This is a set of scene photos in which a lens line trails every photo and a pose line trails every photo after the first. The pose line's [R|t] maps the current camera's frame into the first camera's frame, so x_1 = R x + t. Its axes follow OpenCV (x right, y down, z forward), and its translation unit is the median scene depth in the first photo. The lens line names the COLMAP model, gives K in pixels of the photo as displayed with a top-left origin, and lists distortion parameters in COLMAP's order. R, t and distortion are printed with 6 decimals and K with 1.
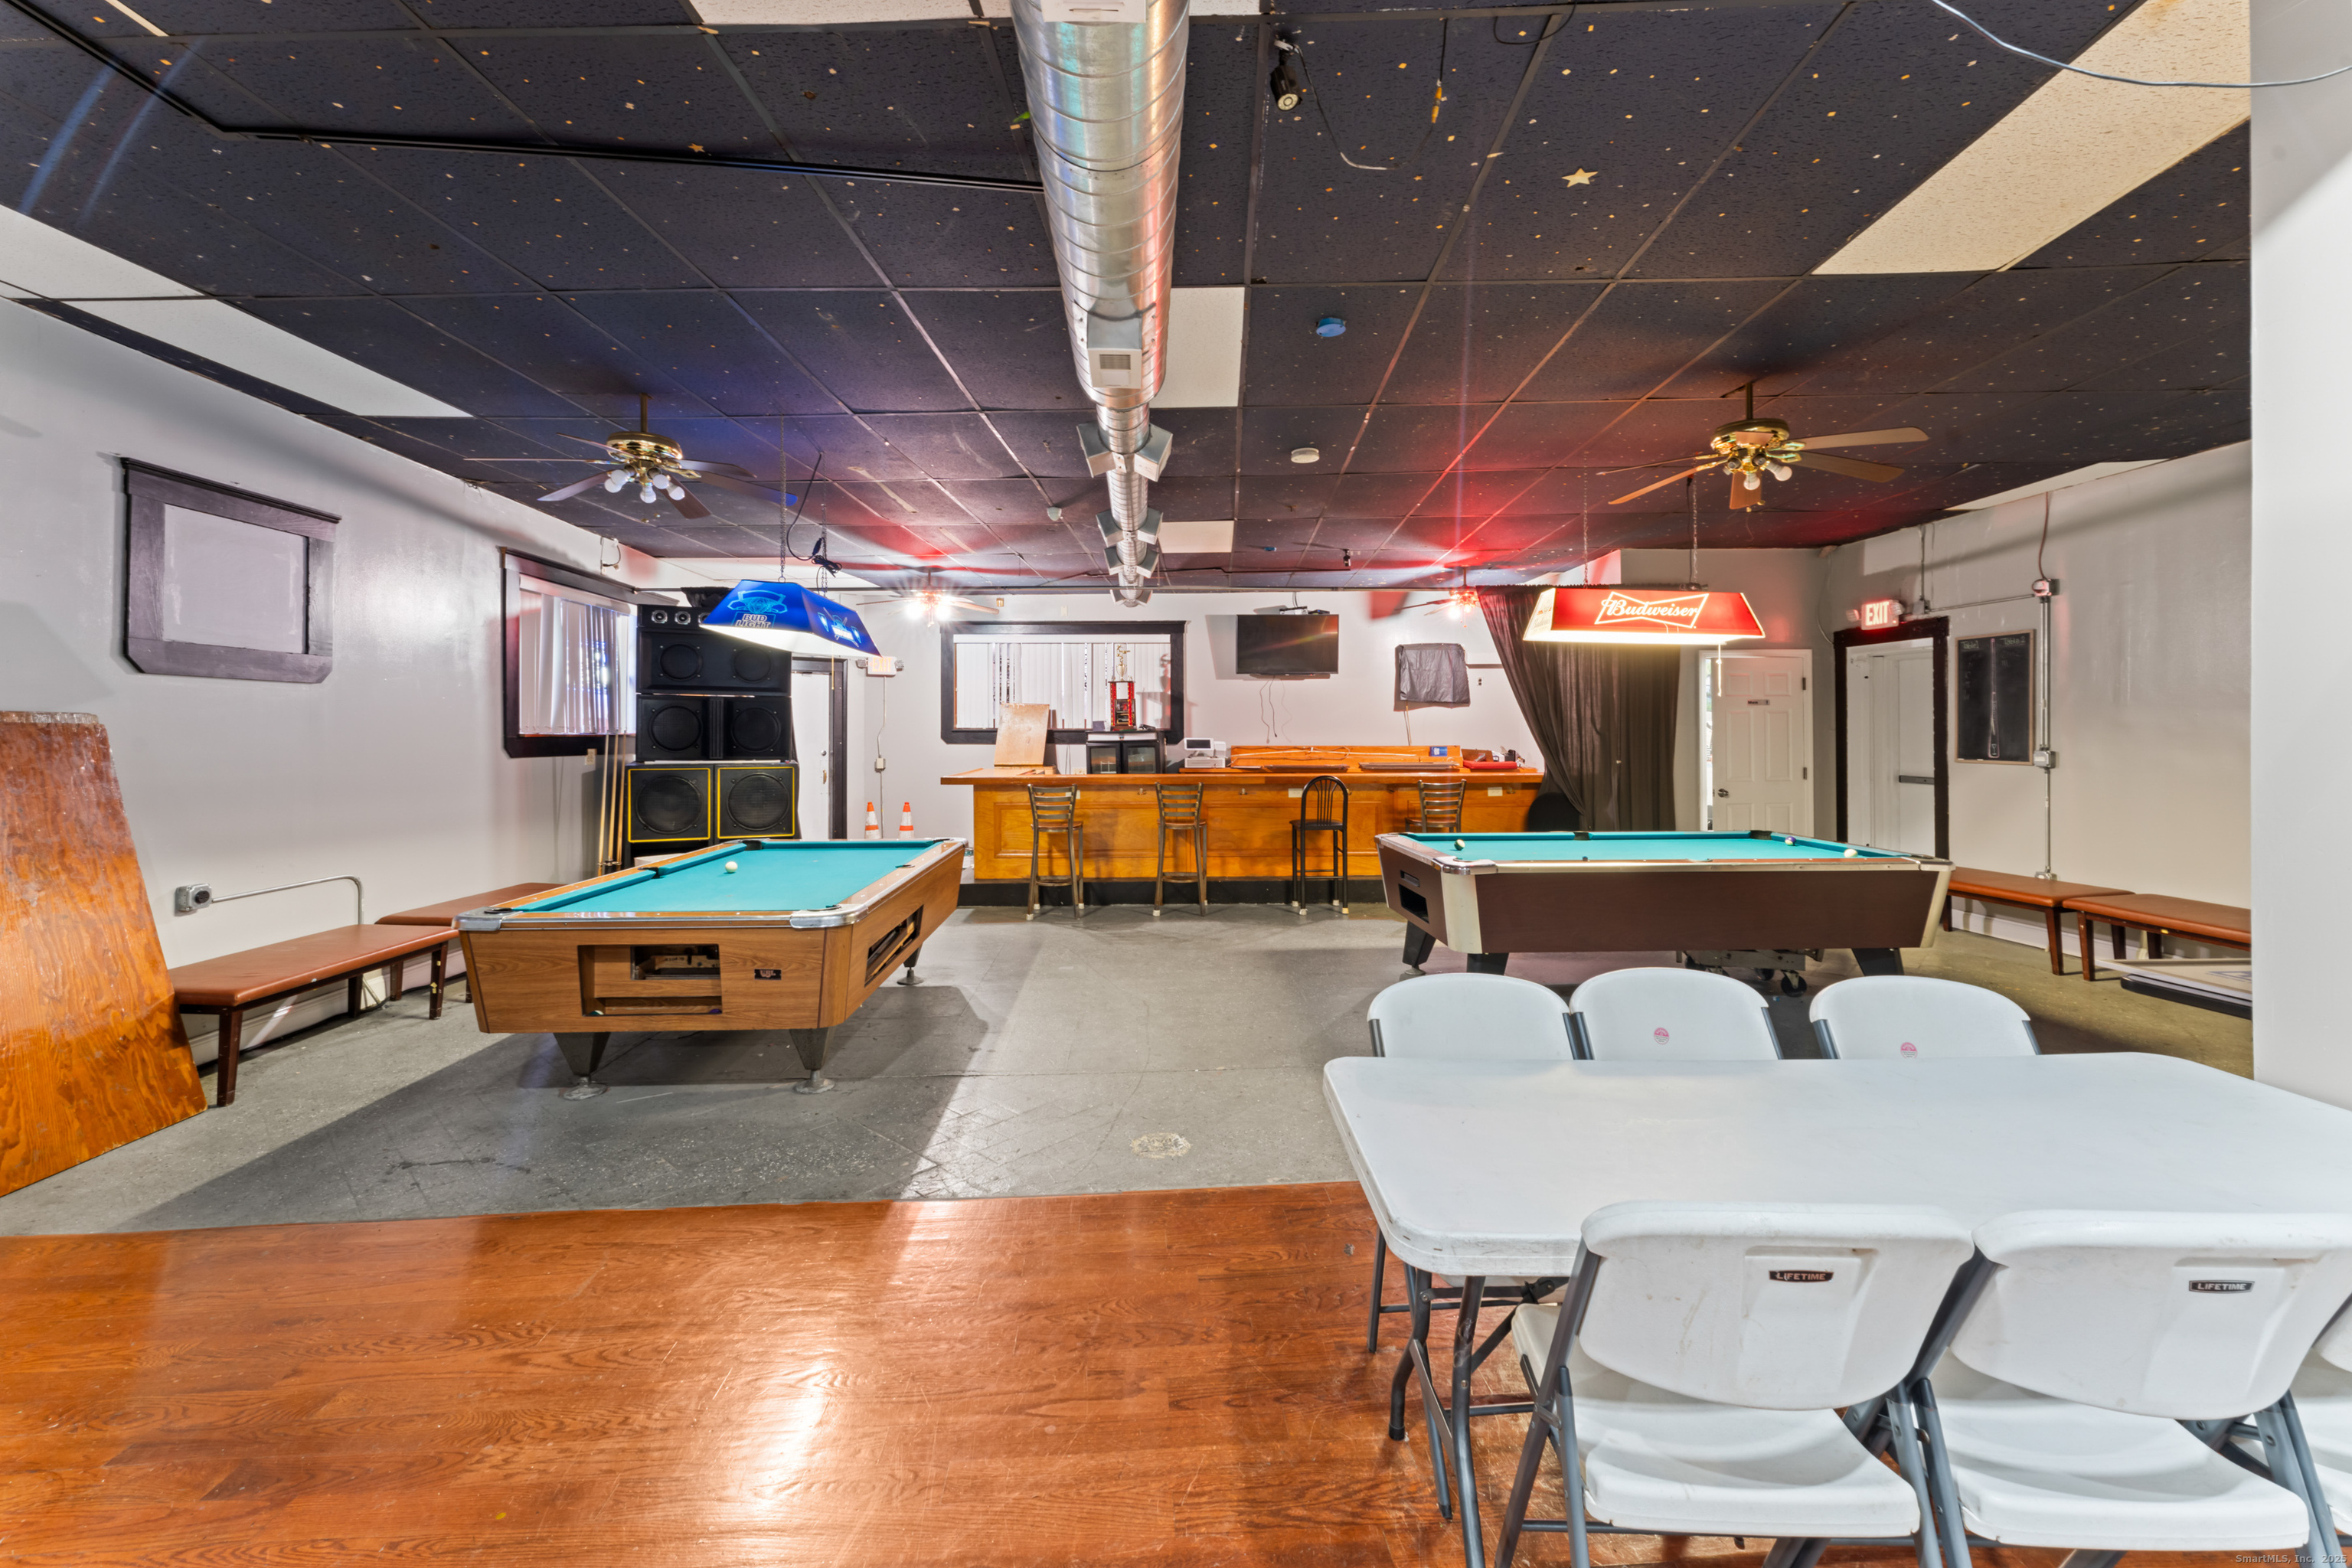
lens RADIAL K [[956.1, 0, 1170.0], [0, 956.1, 748.7], [0, 0, 1]] dist [0.002114, 0.000018]
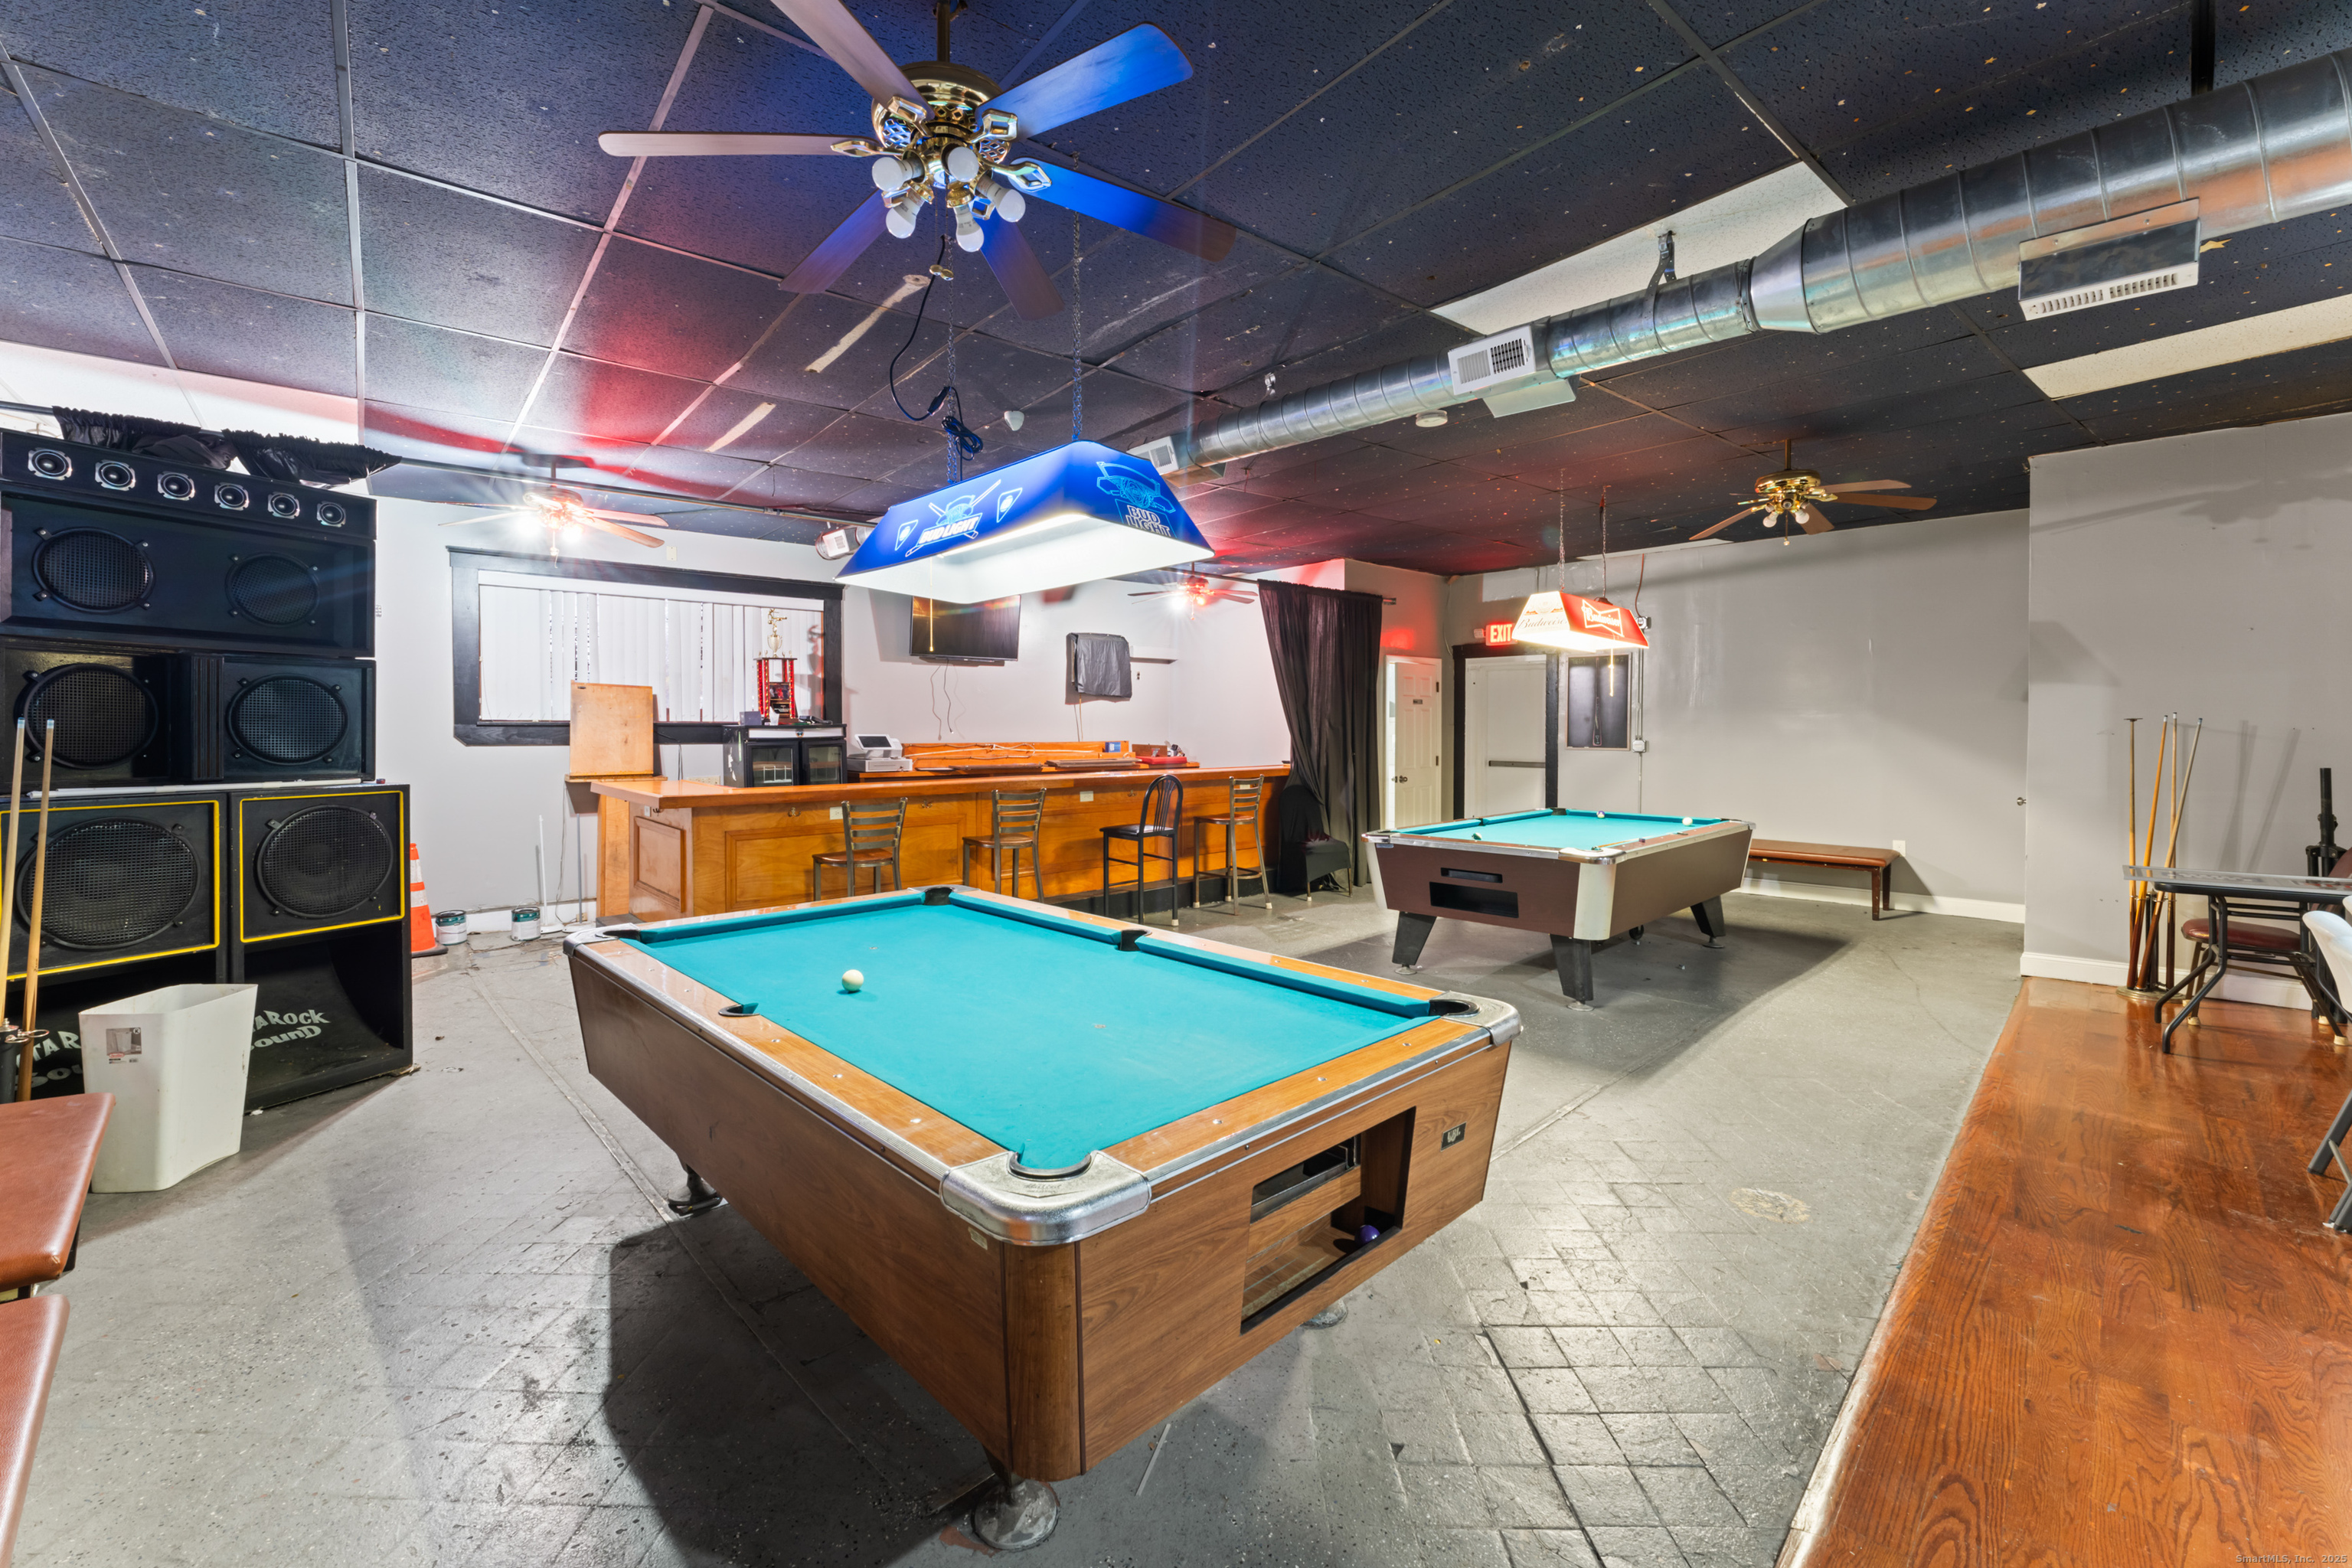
lens RADIAL K [[972.6, 0, 1181.2], [0, 972.6, 764.2], [0, 0, 1]] dist [0.001240, 0.000117]
pose [[0.753128, -0.024268, 0.657426, -0.319382], [0.011859, 0.999658, 0.023316, -0.002114], [-0.657767, -0.009763, 0.753158, 0.228594]]
